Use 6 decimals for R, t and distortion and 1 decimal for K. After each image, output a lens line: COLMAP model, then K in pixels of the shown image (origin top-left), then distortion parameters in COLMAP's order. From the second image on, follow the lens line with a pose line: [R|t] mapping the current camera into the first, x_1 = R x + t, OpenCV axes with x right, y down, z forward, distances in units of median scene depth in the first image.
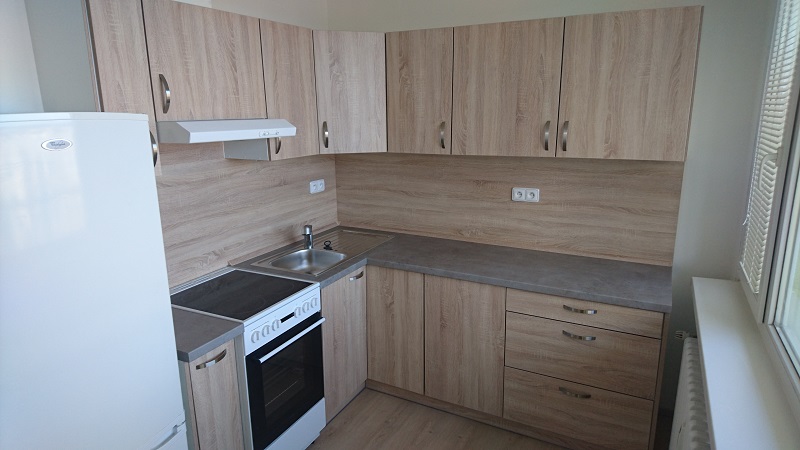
lens RADIAL K [[489.5, 0, 398.5], [0, 489.5, 223.1], [0, 0, 1]] dist [0.172864, -0.268707]
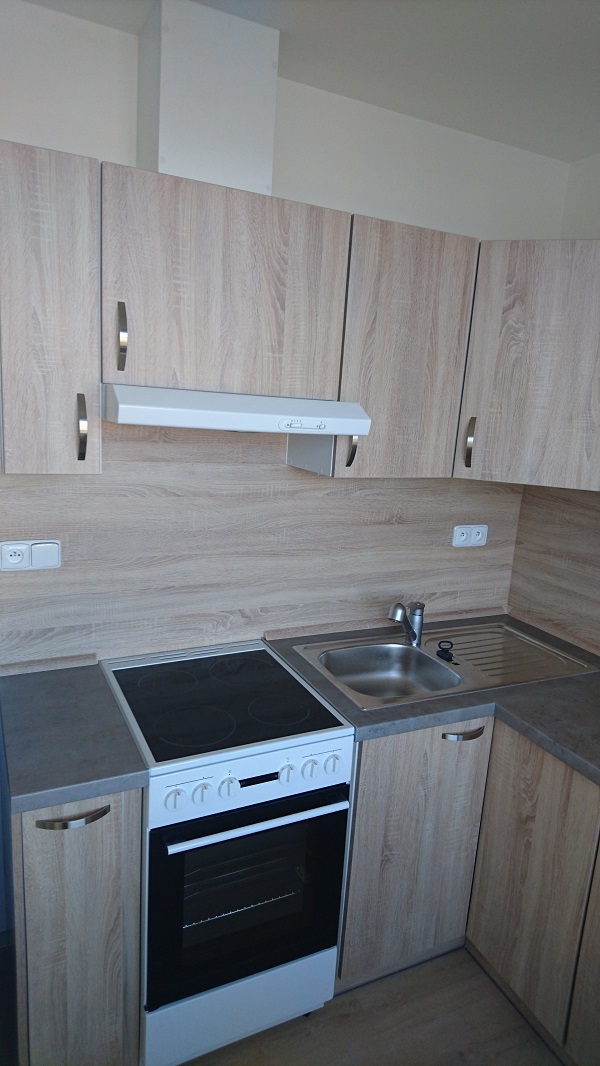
lens RADIAL K [[652.2, 0, 300.0], [0, 652.2, 533.0], [0, 0, 1]] dist [0.172864, -0.268707]
pose [[0.801809, 0.184053, -0.568530, 0.123817], [-0.209207, 0.977636, 0.021447, -0.066301], [0.559763, 0.101744, 0.822383, 0.352898]]
